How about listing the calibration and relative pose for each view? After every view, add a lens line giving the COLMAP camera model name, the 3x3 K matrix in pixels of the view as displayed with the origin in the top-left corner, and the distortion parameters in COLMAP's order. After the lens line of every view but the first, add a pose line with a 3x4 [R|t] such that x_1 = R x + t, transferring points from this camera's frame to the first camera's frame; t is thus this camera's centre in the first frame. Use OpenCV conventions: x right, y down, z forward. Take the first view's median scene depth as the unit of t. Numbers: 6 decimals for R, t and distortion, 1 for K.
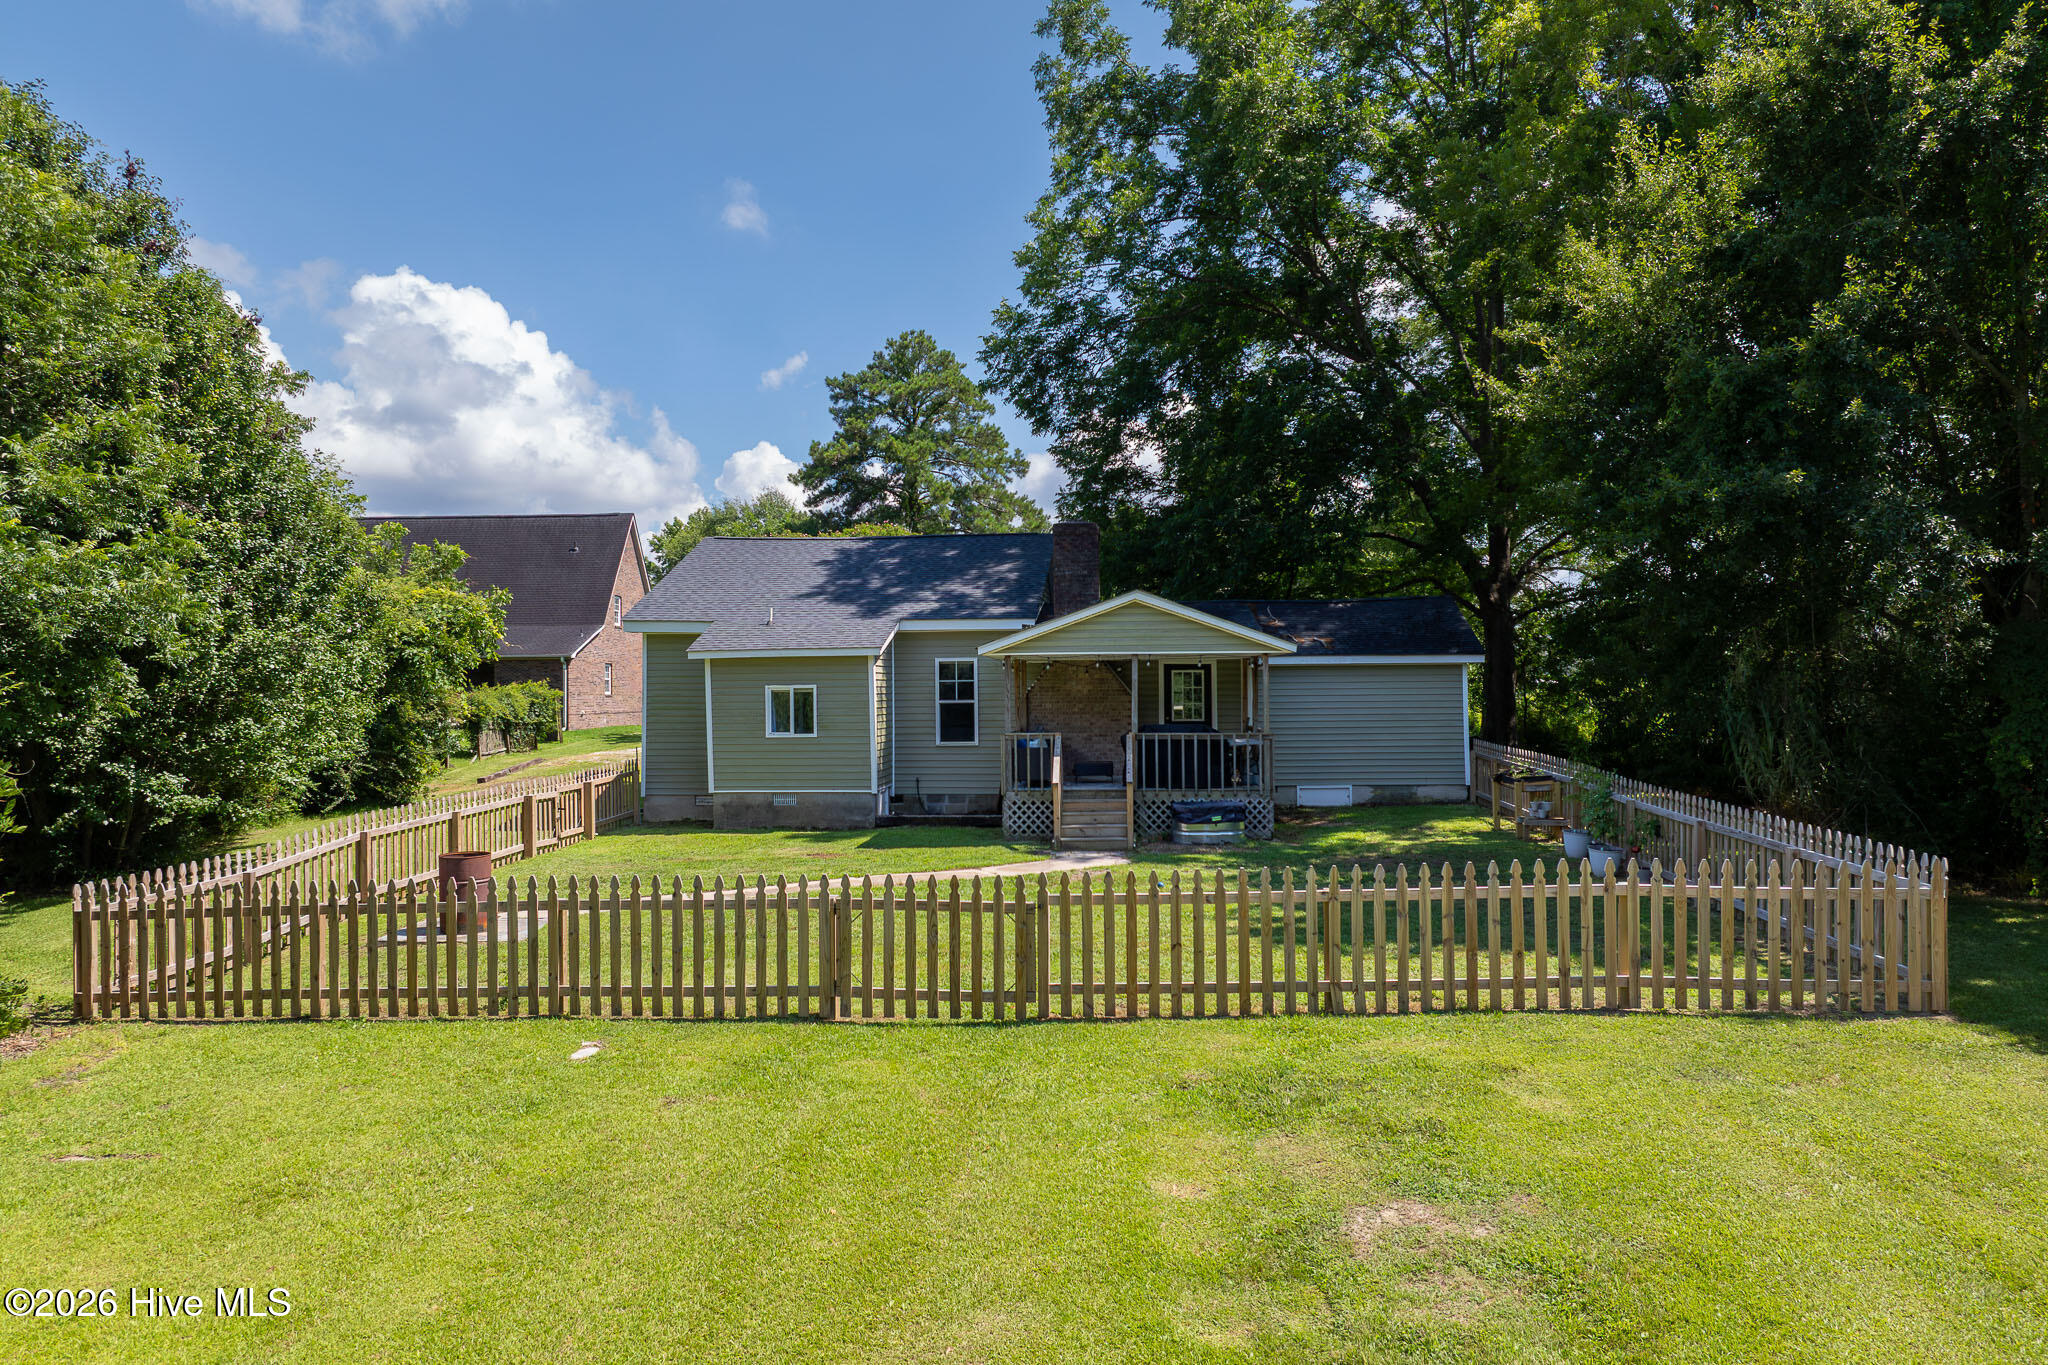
lens RADIAL K [[1447.6, 0, 1040.6], [0, 1447.6, 712.5], [0, 0, 1]] dist [-0.029290, -0.005872]
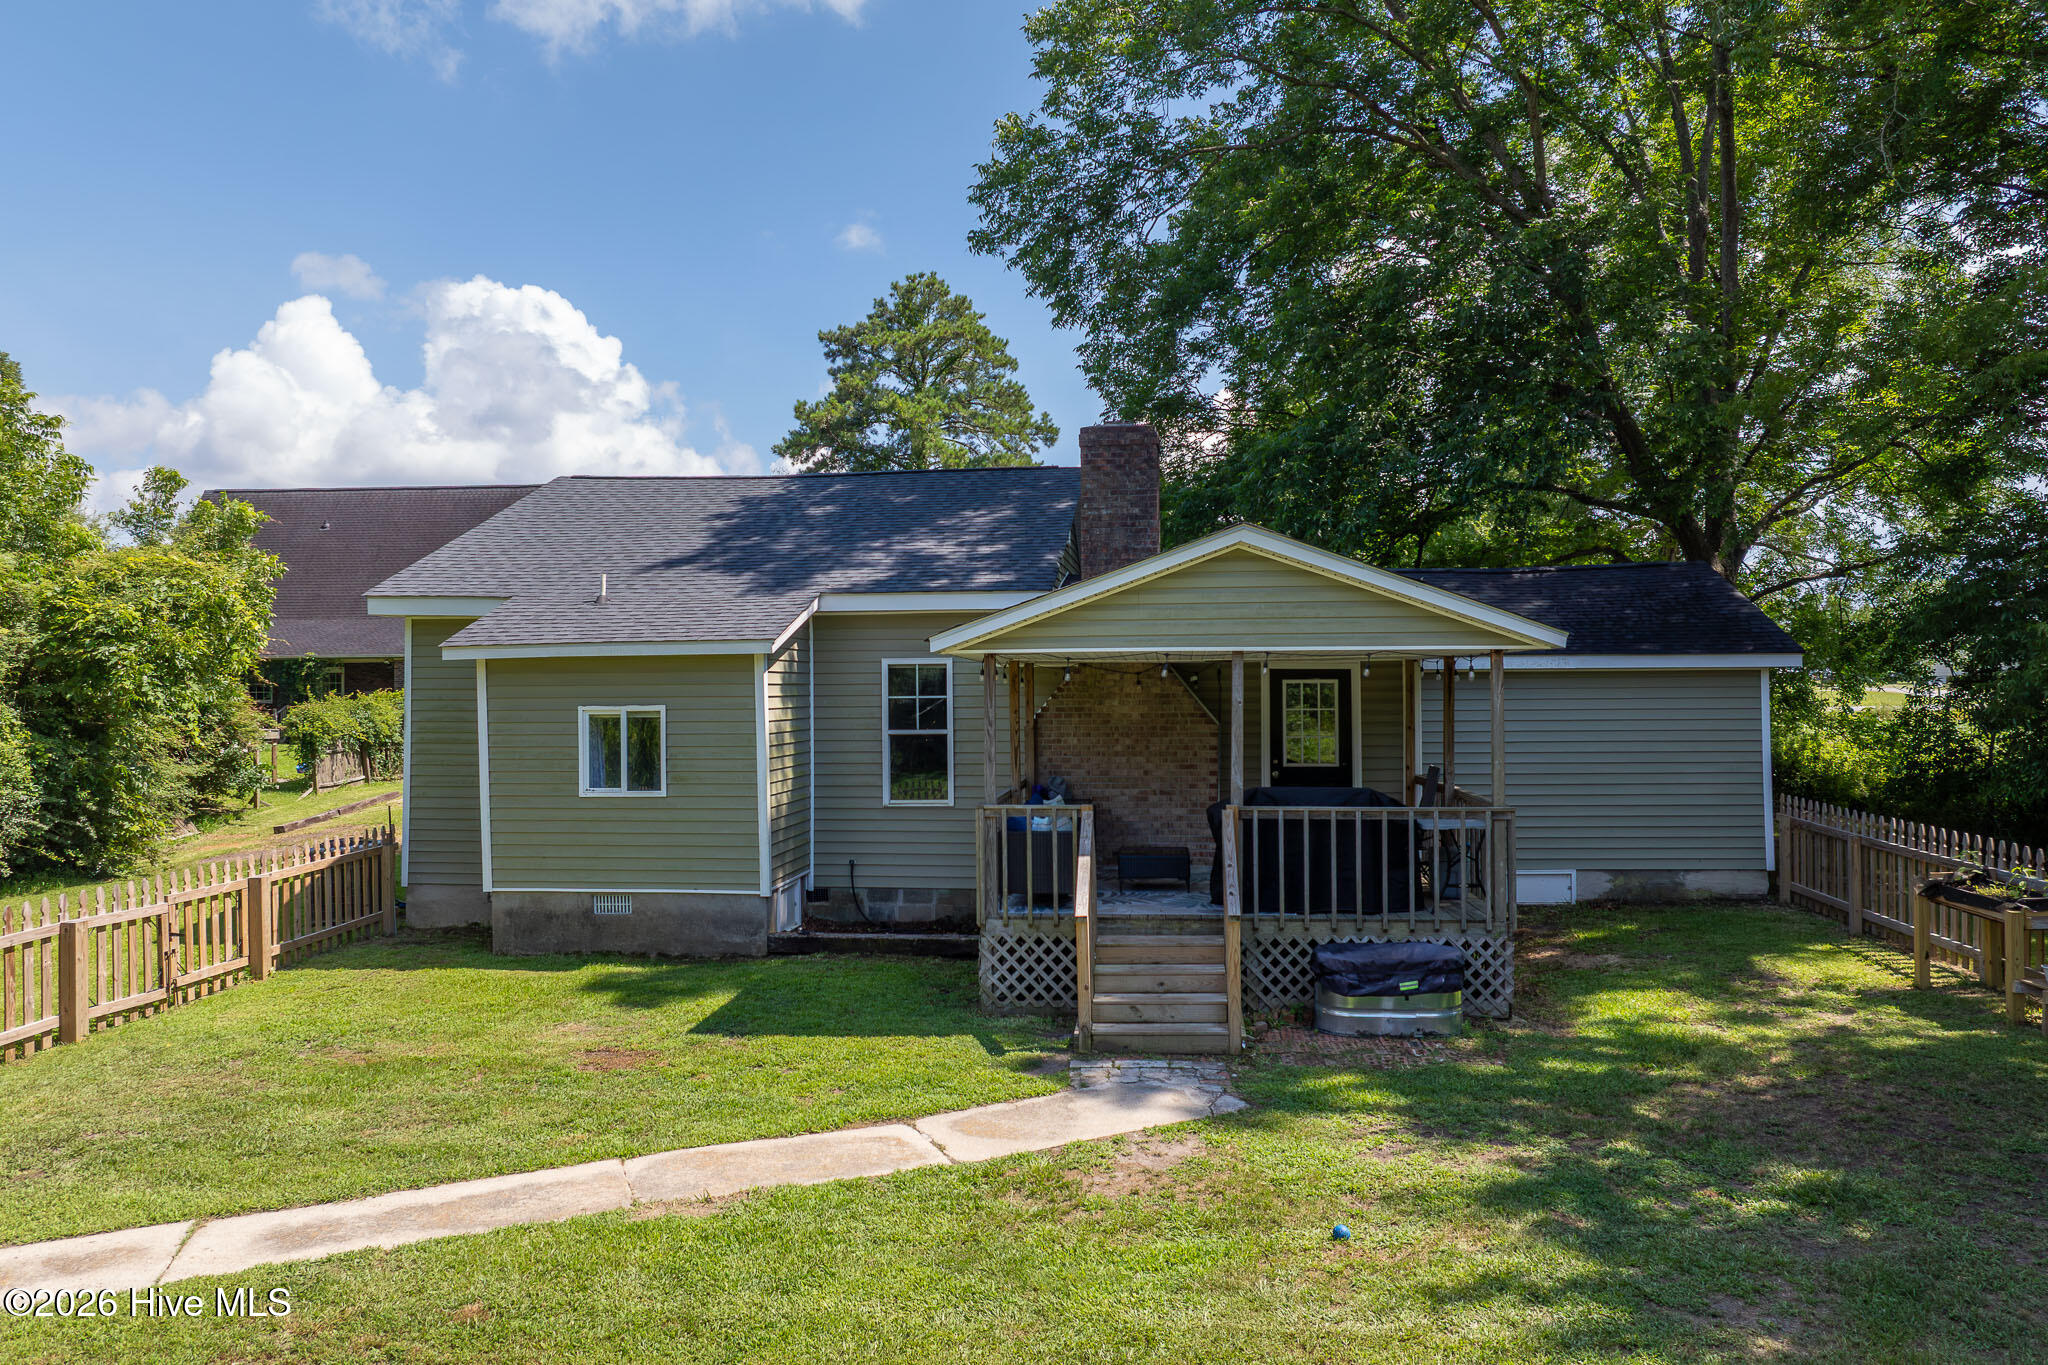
lens RADIAL K [[1447.6, 0, 1039.7], [0, 1447.6, 678.5], [0, 0, 1]] dist [-0.029290, -0.005872]
pose [[0.999688, 0.000342, -0.024980, 0.007247], [-0.000914, 0.999737, -0.022895, -0.016936], [0.024966, 0.022910, 0.999426, 0.431960]]
